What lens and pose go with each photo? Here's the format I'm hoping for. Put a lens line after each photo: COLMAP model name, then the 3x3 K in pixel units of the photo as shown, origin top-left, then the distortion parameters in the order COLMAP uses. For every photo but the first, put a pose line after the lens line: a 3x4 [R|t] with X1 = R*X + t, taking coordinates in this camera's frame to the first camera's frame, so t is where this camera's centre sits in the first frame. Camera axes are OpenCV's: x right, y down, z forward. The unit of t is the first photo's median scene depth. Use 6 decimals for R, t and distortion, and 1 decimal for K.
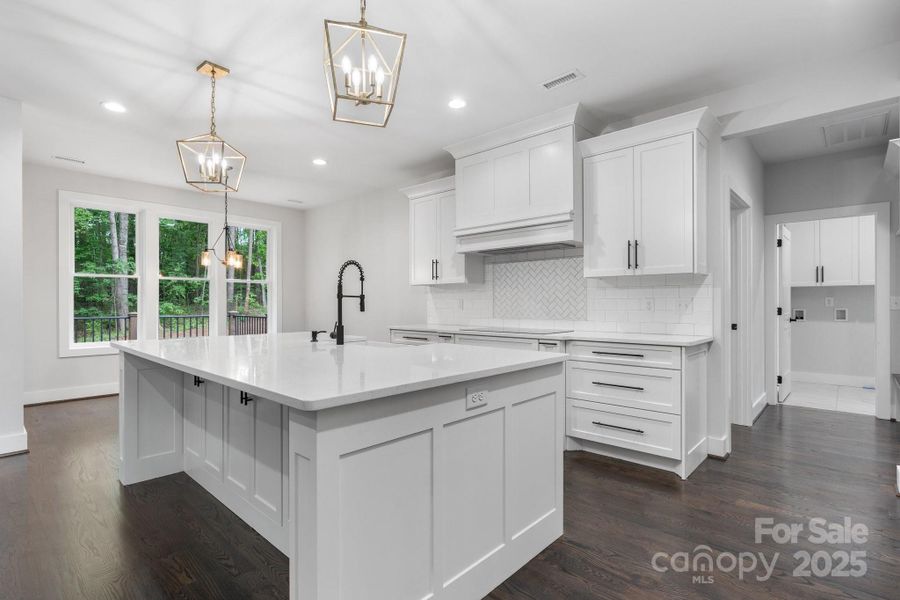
lens RADIAL K [[436.1, 0, 450.3], [0, 436.1, 303.7], [0, 0, 1]] dist [-0.005264, -0.000134]
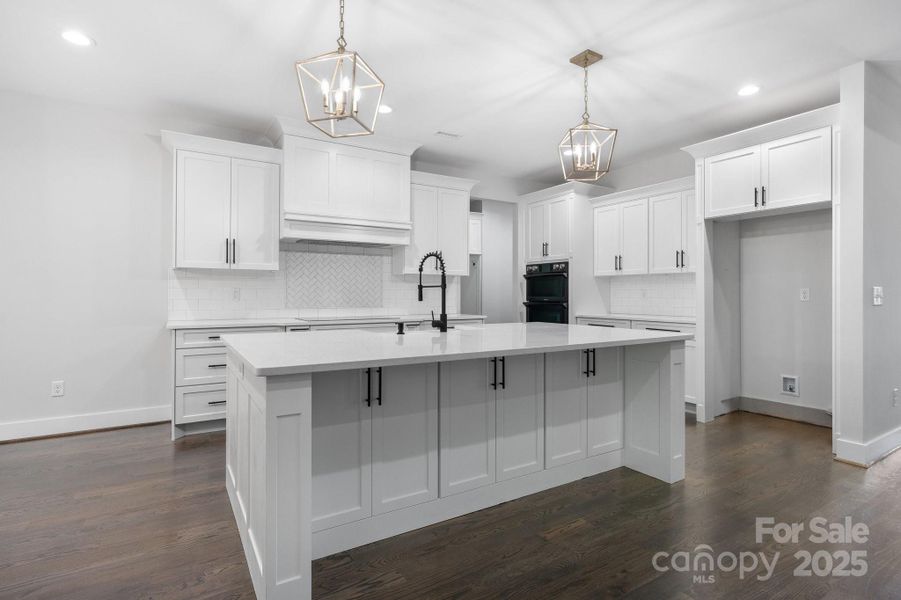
lens RADIAL K [[436.6, 0, 453.5], [0, 436.6, 295.2], [0, 0, 1]] dist [-0.005264, -0.000134]
pose [[0.280815, -0.001607, 0.959760, -0.746395], [-0.001087, 0.999997, 0.001992, 0.001524], [-0.959761, -0.001603, 0.280813, 0.401666]]
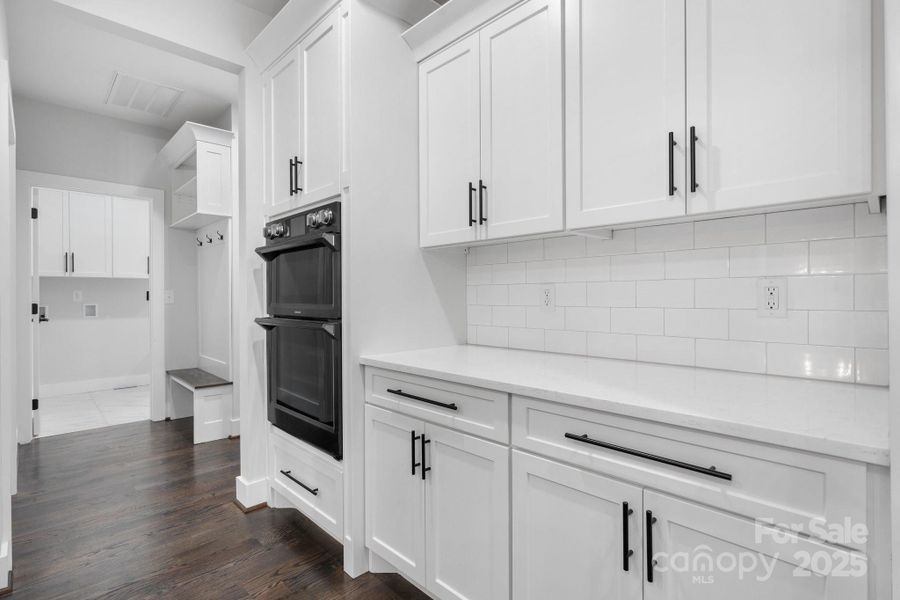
lens RADIAL K [[436.1, 0, 448.5], [0, 436.1, 295.3], [0, 0, 1]] dist [-0.005264, -0.000134]
pose [[0.054509, 0.002485, 0.998510, 0.091230], [0.005233, 0.999982, -0.002775, 0.001029], [-0.998500, 0.005377, 0.054495, 0.312298]]
